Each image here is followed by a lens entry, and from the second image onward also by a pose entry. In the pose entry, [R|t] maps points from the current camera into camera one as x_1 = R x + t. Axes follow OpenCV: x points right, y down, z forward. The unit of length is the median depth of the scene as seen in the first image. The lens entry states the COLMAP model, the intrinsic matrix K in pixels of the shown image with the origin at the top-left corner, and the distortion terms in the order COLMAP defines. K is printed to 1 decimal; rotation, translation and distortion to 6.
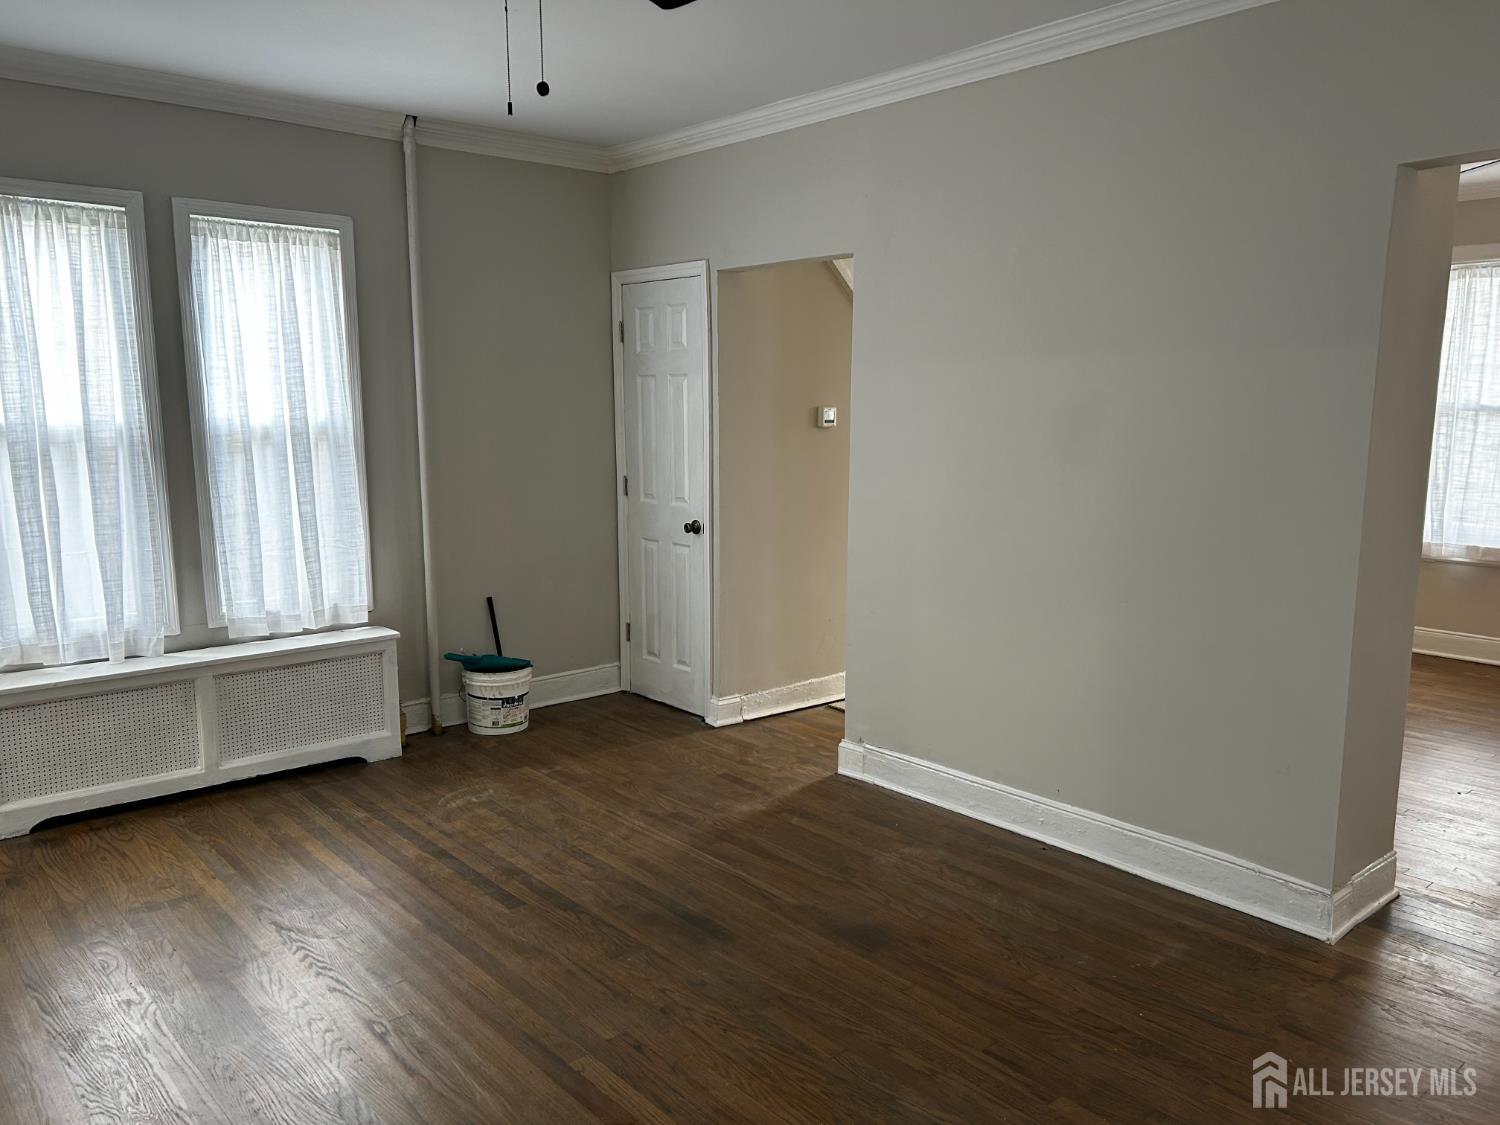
lens RADIAL K [[1151.0, 0, 764.7], [0, 1151.0, 561.7], [0, 0, 1]] dist [0.072690, -0.075479]
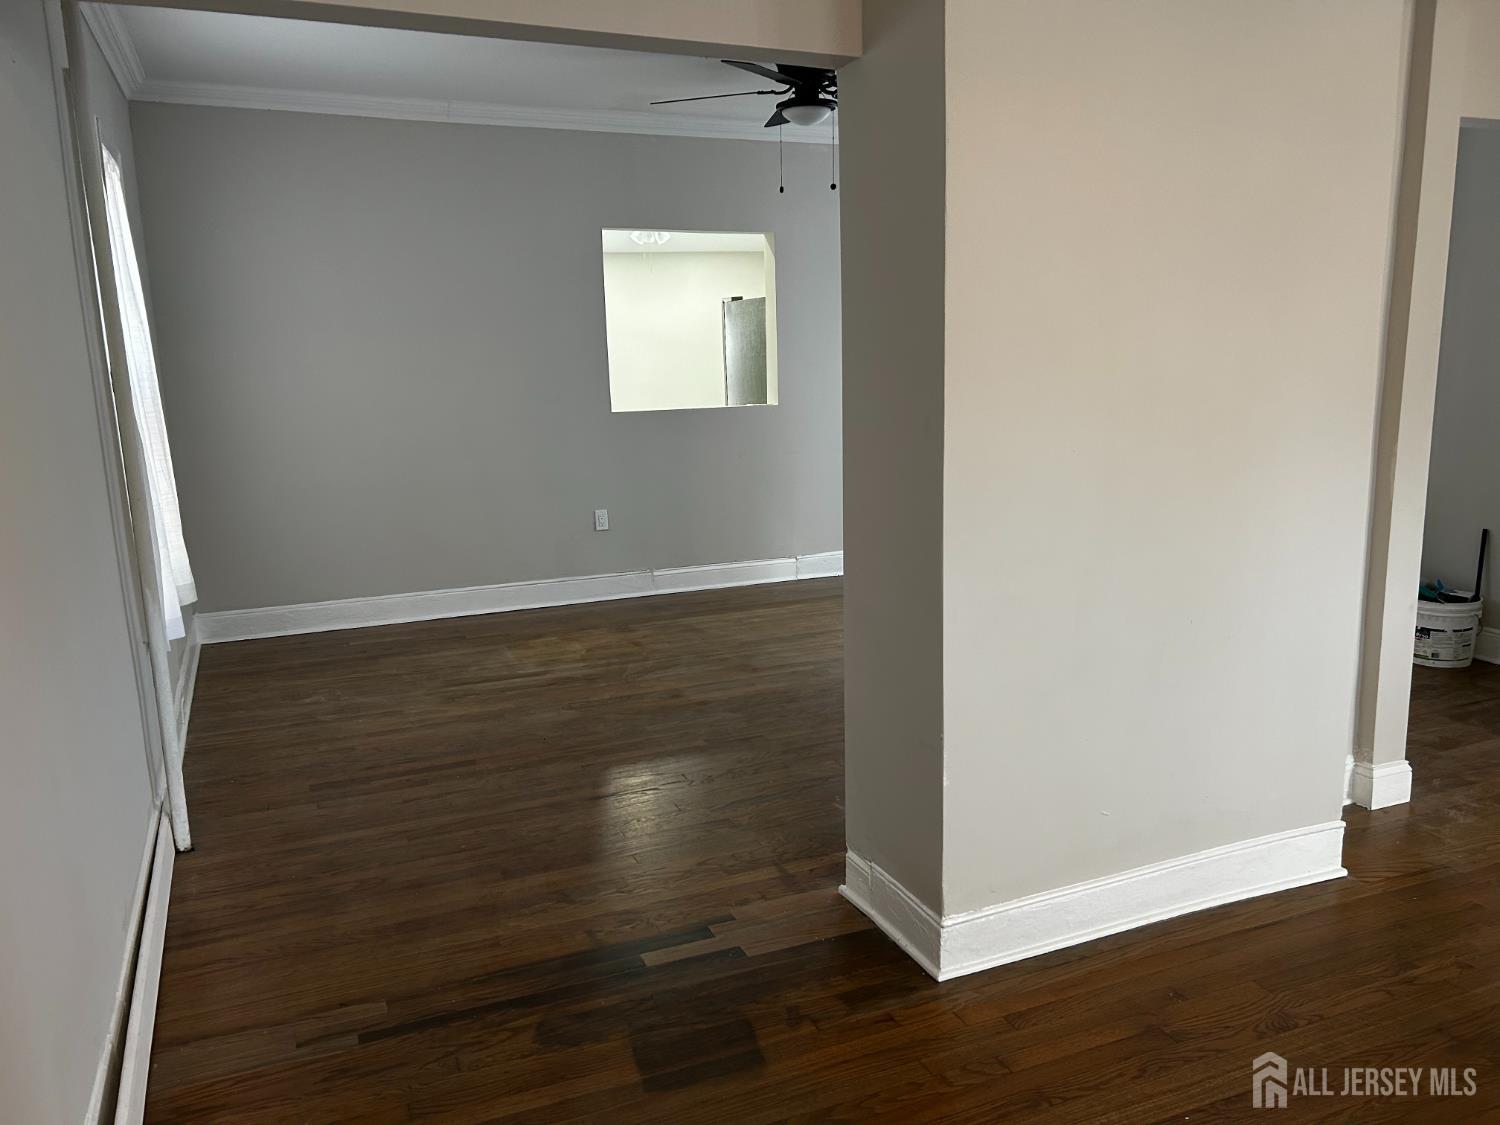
lens RADIAL K [[1151.0, 0, 764.7], [0, 1151.0, 561.7], [0, 0, 1]] dist [0.072690, -0.075479]
pose [[-0.310481, 0.177210, -0.933916, 0.959306], [-0.122855, 0.966749, 0.224284, -0.098253], [0.942607, 0.184372, -0.278386, 0.829036]]
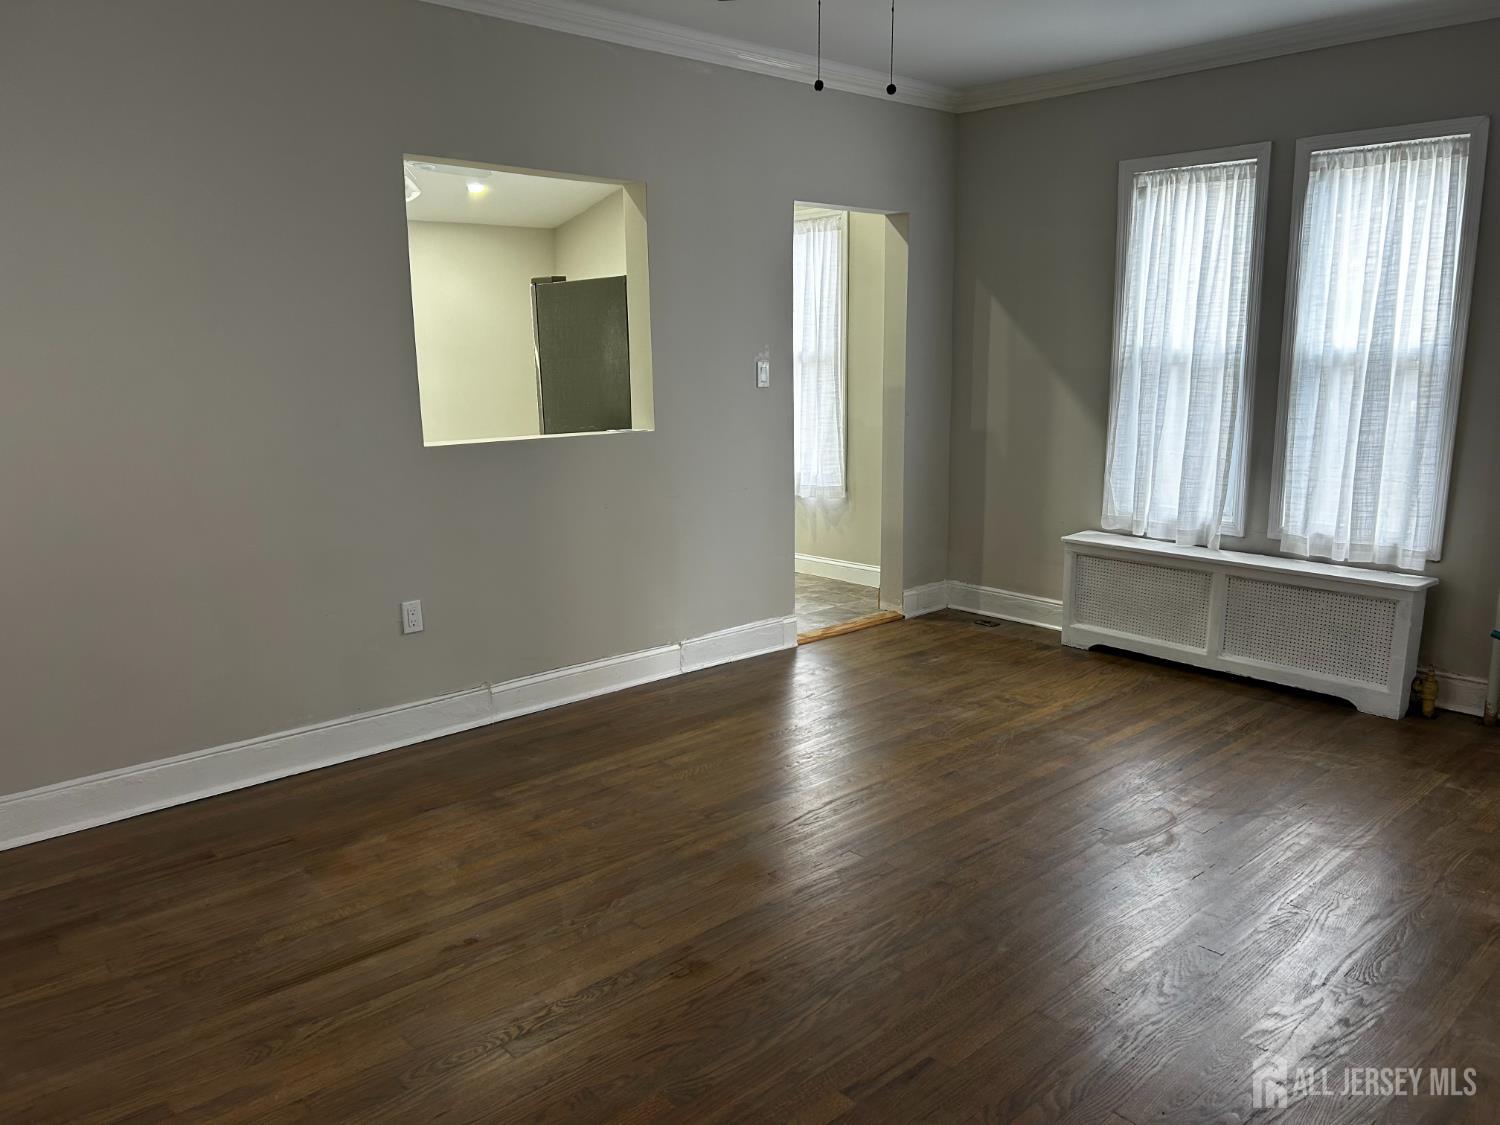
lens RADIAL K [[1151.0, 0, 764.7], [0, 1151.0, 561.7], [0, 0, 1]] dist [0.072690, -0.075479]
pose [[0.010962, 0.183179, -0.983019, 0.615813], [-0.139393, 0.973759, 0.179899, -0.053788], [0.990176, 0.135054, 0.036209, 0.509118]]
